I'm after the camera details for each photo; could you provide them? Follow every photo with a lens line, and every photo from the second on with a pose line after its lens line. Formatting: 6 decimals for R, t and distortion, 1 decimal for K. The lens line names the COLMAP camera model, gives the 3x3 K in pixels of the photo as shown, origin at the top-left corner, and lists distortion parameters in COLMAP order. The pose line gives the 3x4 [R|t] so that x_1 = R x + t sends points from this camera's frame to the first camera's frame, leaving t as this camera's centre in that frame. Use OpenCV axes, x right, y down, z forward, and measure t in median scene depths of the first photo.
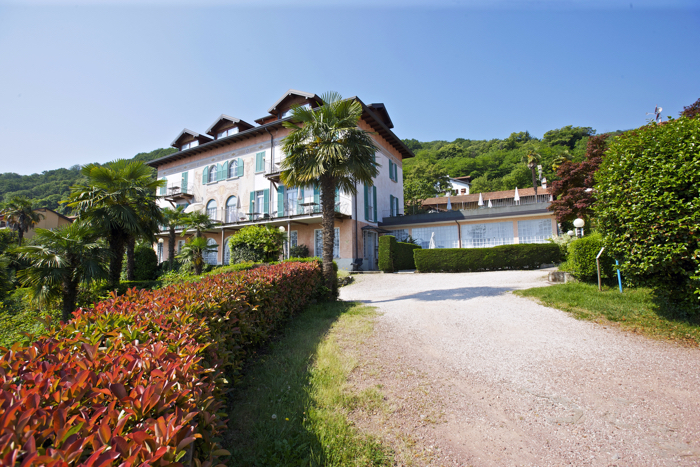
lens RADIAL K [[332.6, 0, 350.0], [0, 332.6, 233.5], [0, 0, 1]] dist [-0.055797, 0.026867]
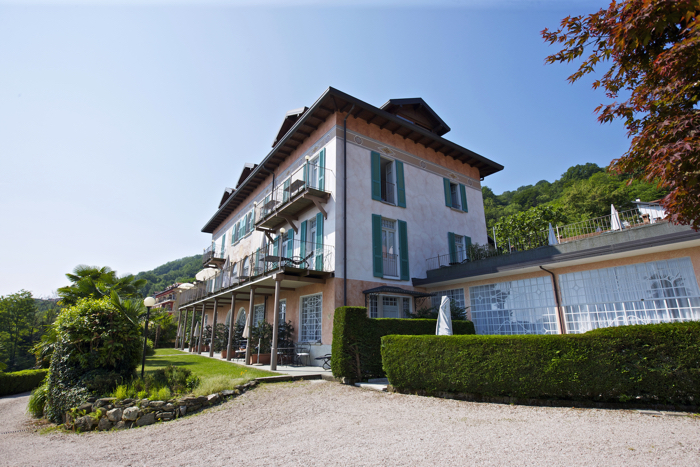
lens RADIAL K [[356.8, 0, 350.0], [0, 356.8, 233.5], [0, 0, 1]] dist [-0.001968, -0.000276]
pose [[0.896246, -0.116487, -0.427989, 0.271711], [0.042977, 0.983165, -0.177594, -0.005068], [0.441471, 0.140775, 0.886164, 0.372346]]
